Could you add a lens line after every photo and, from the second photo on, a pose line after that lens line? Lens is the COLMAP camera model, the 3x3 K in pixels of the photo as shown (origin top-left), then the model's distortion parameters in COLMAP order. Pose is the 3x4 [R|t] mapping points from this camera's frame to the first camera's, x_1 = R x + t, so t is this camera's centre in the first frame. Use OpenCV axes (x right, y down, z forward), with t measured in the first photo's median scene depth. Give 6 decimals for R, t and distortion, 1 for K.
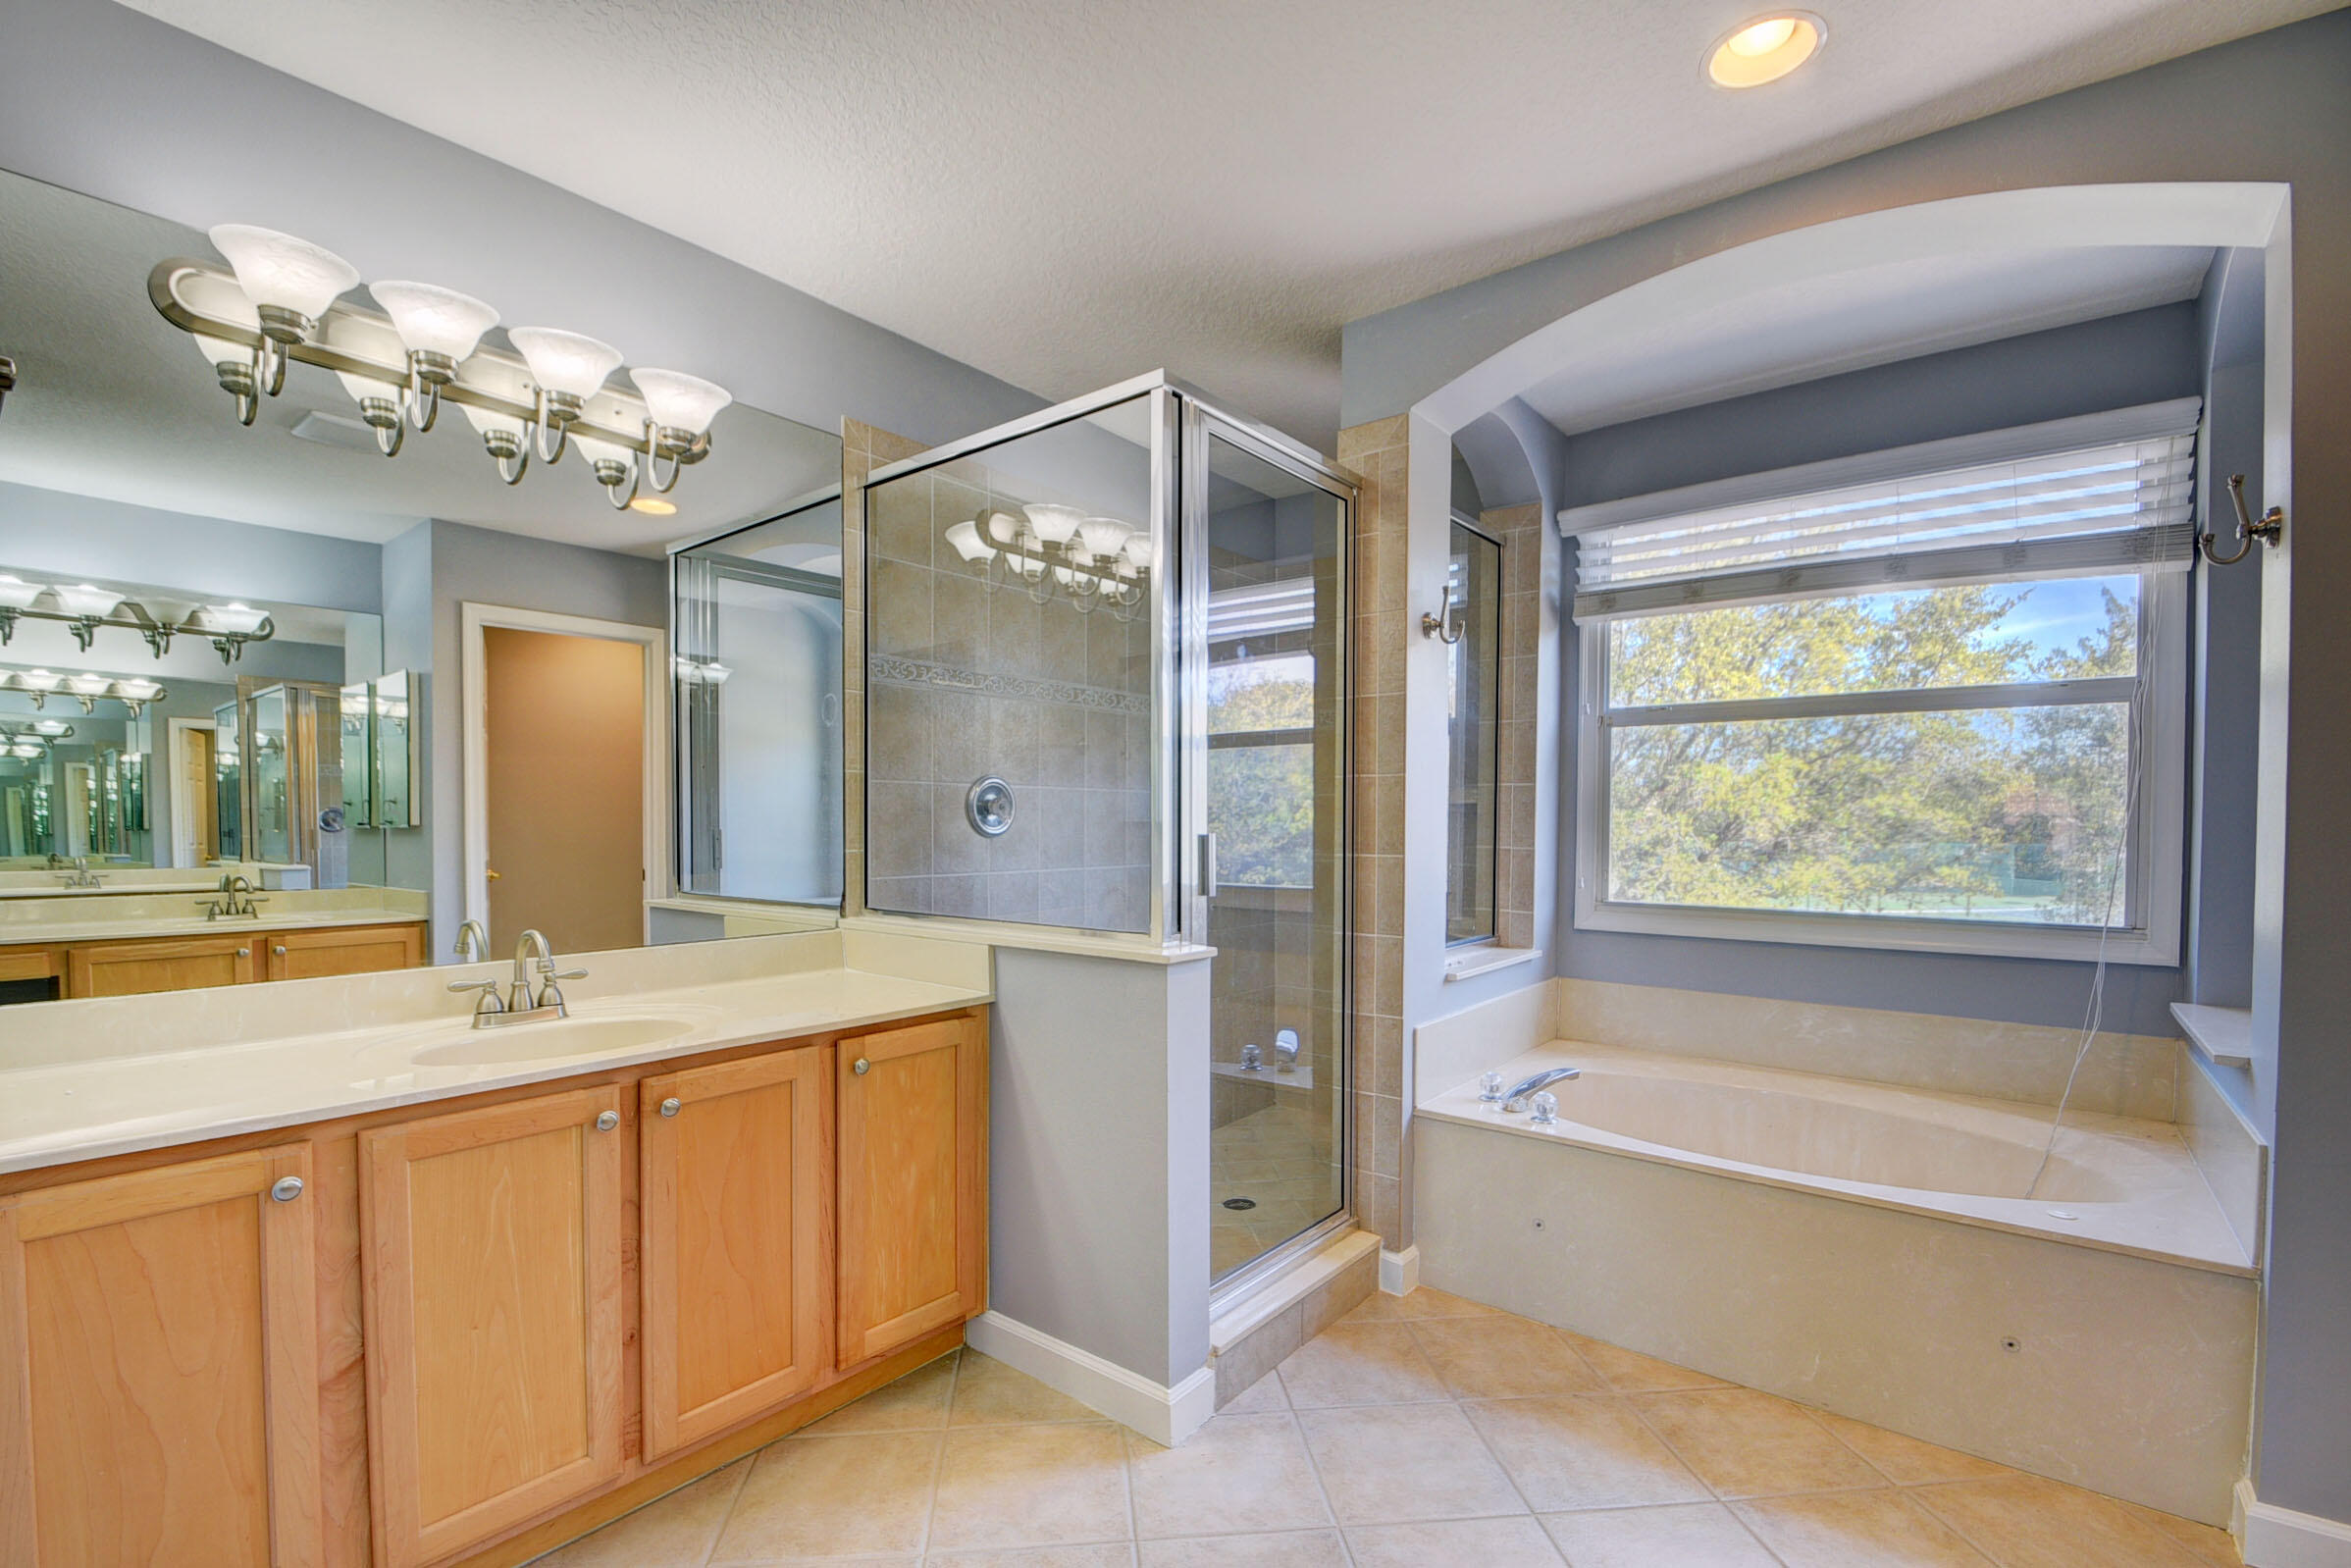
lens RADIAL K [[1041.3, 0, 1160.1], [0, 1041.3, 843.1], [0, 0, 1]] dist [0.012355, -0.014217]
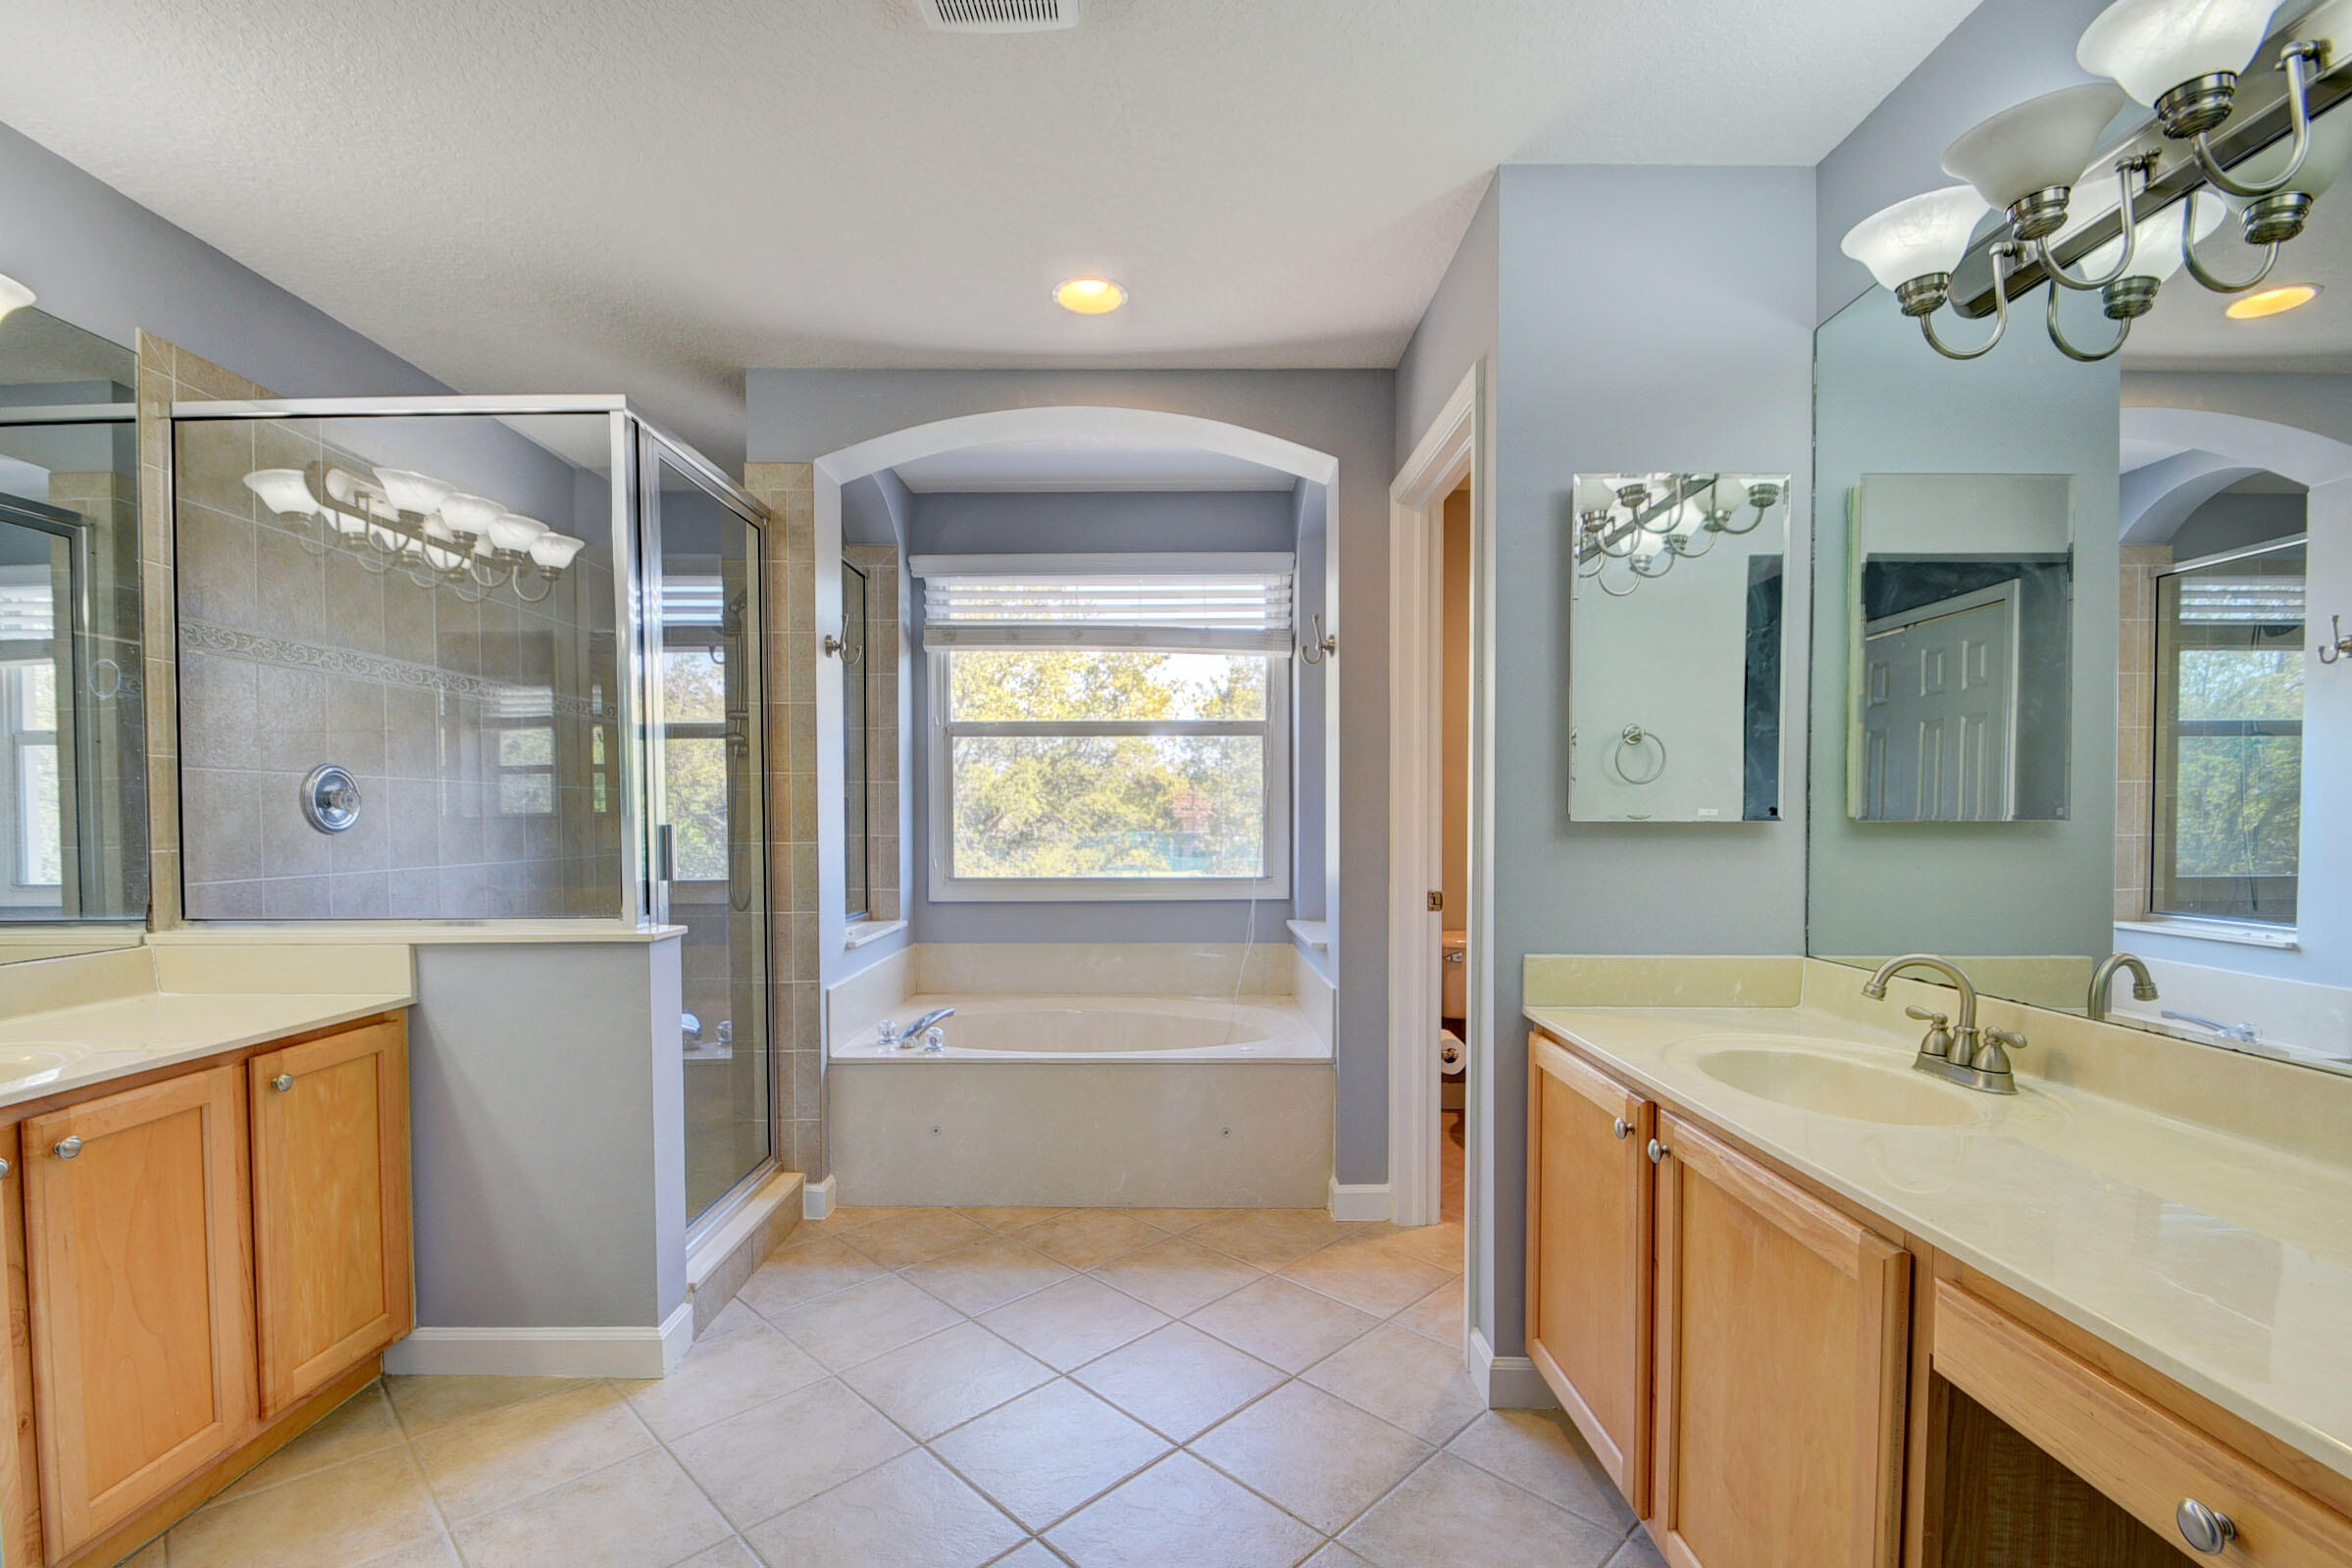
lens RADIAL K [[1041.6, 0, 1160.6], [0, 1041.6, 843.1], [0, 0, 1]] dist [0.012355, -0.014217]
pose [[0.779689, -0.023046, 0.625742, -0.193285], [0.020501, 0.999726, 0.011276, 0.007583], [-0.625831, 0.004037, 0.779948, -0.148008]]
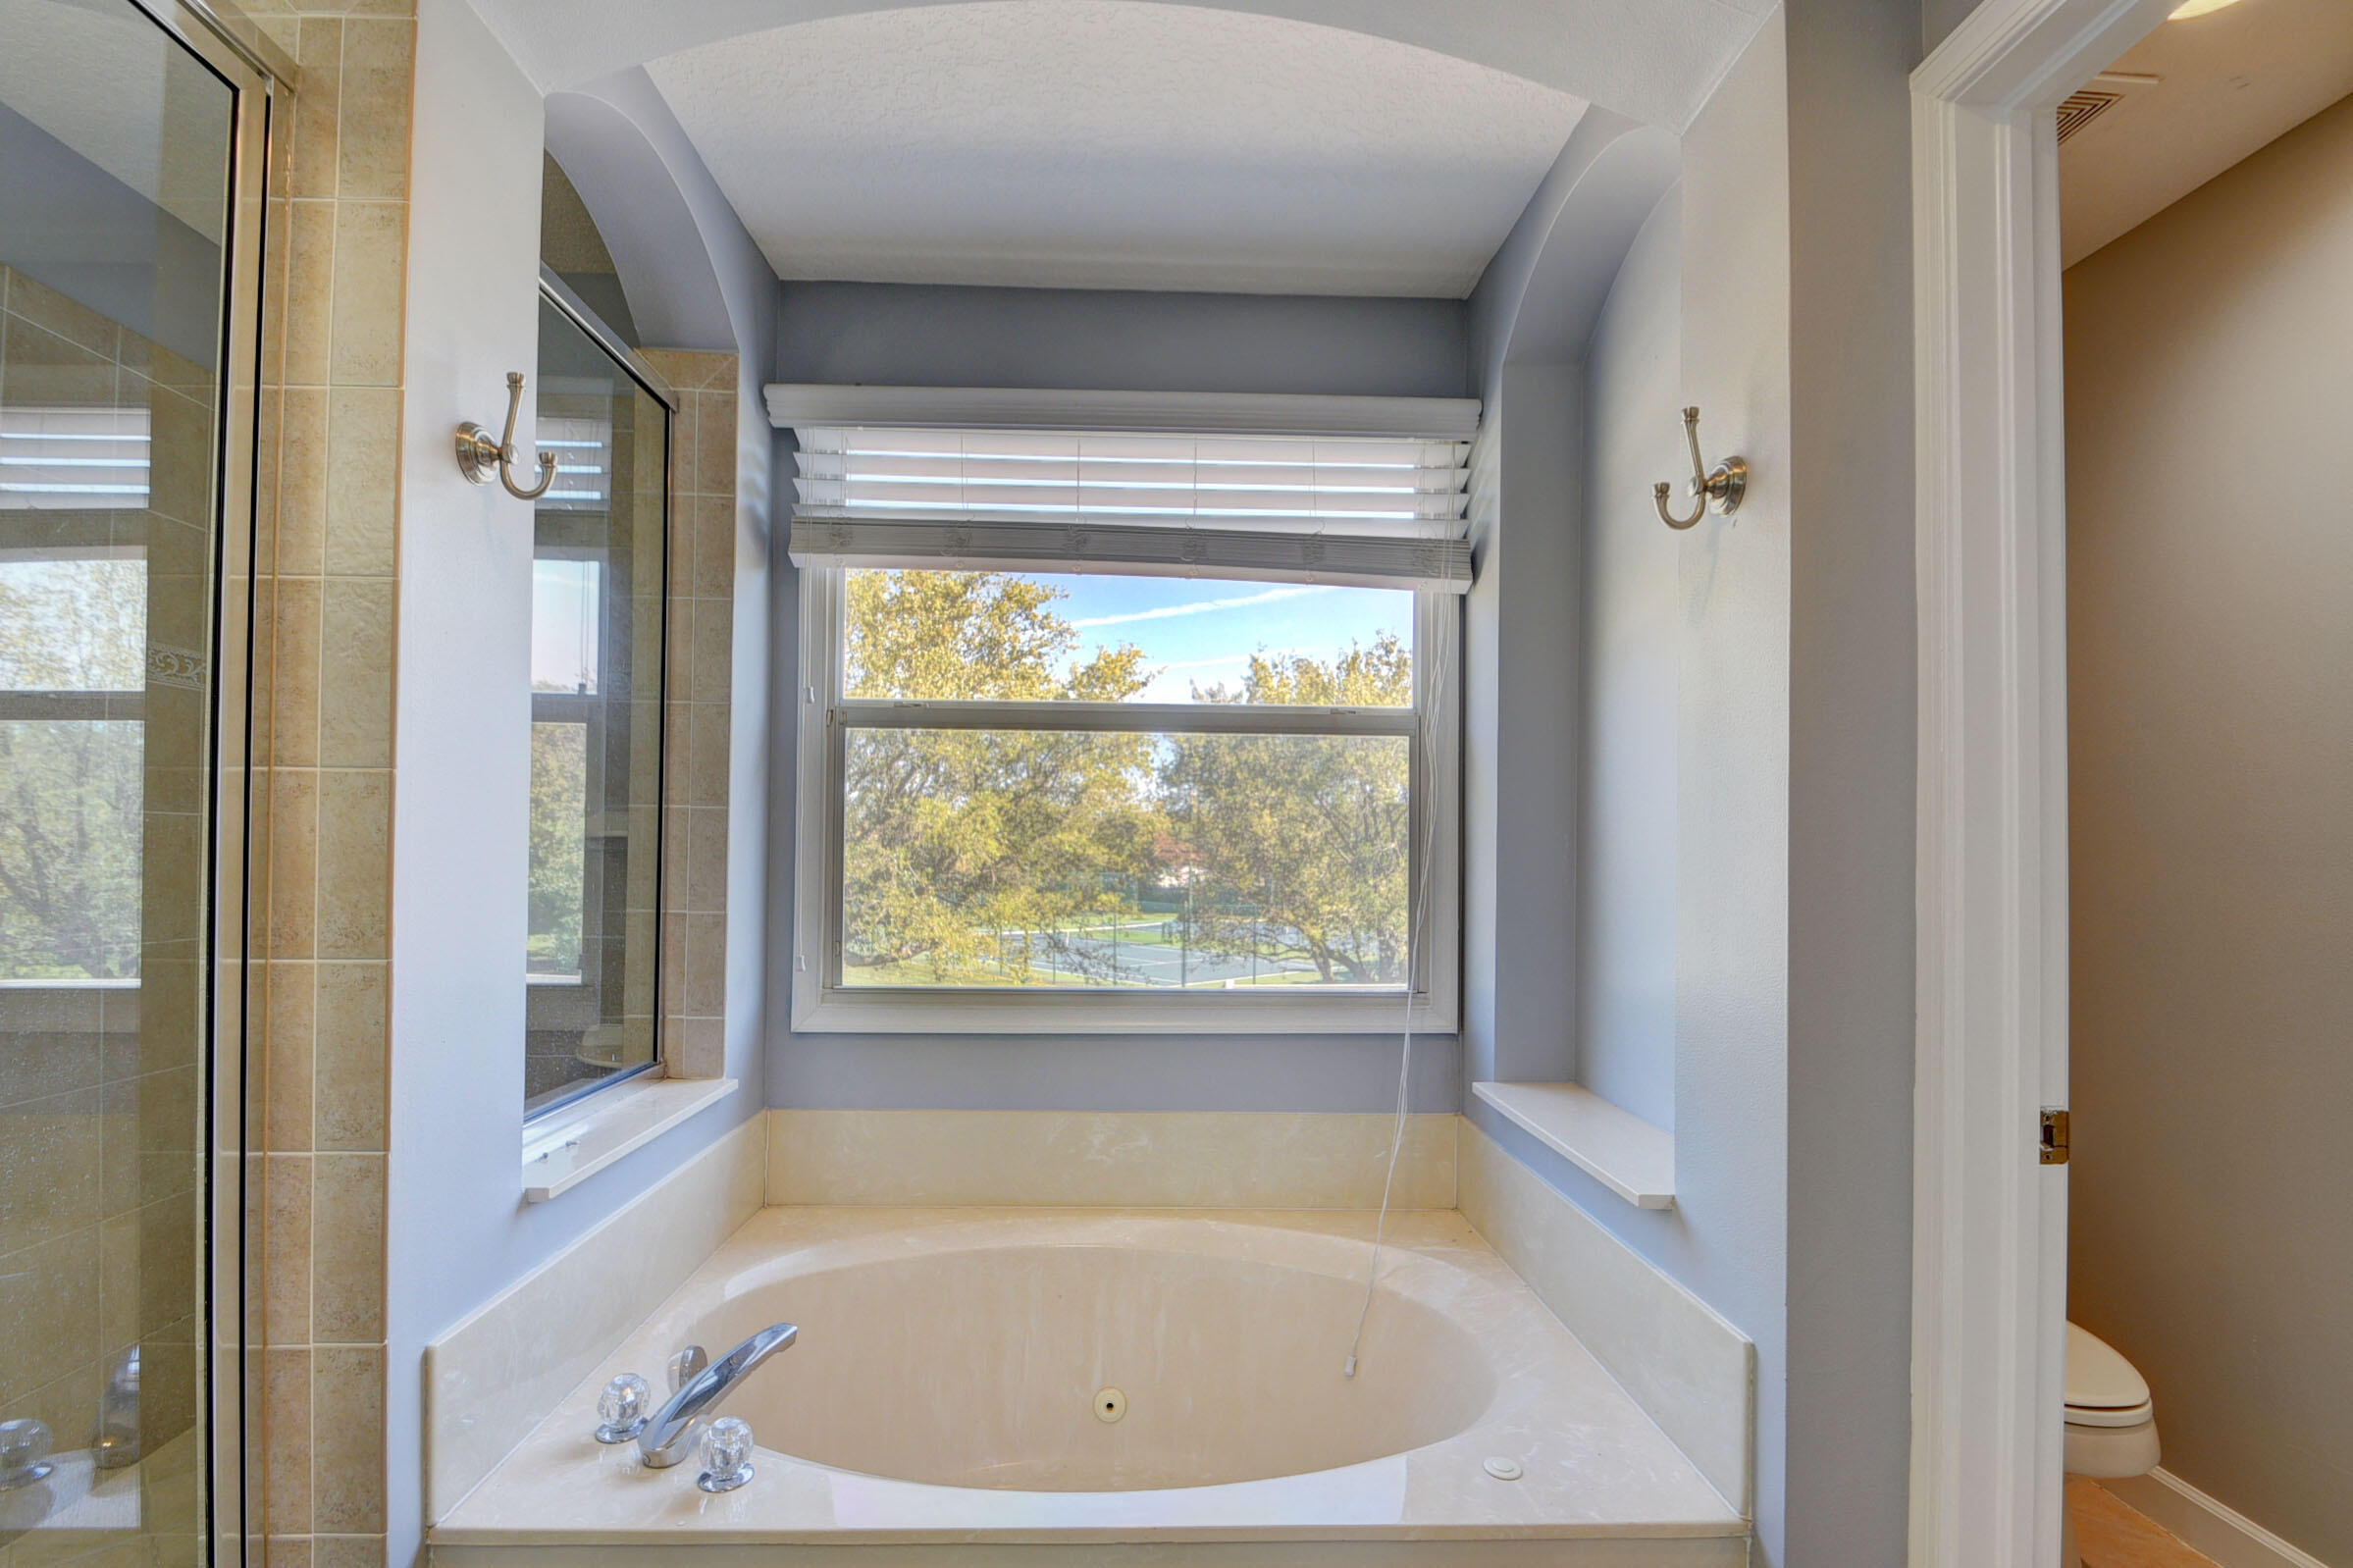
lens RADIAL K [[1042.2, 0, 1161.1], [0, 1042.2, 843.2], [0, 0, 1]] dist [0.012355, -0.014217]
pose [[0.755703, 0.011871, 0.654807, 0.188047], [0.007403, 0.999617, -0.026666, -0.021474], [-0.654873, 0.024999, 0.755325, 0.461228]]
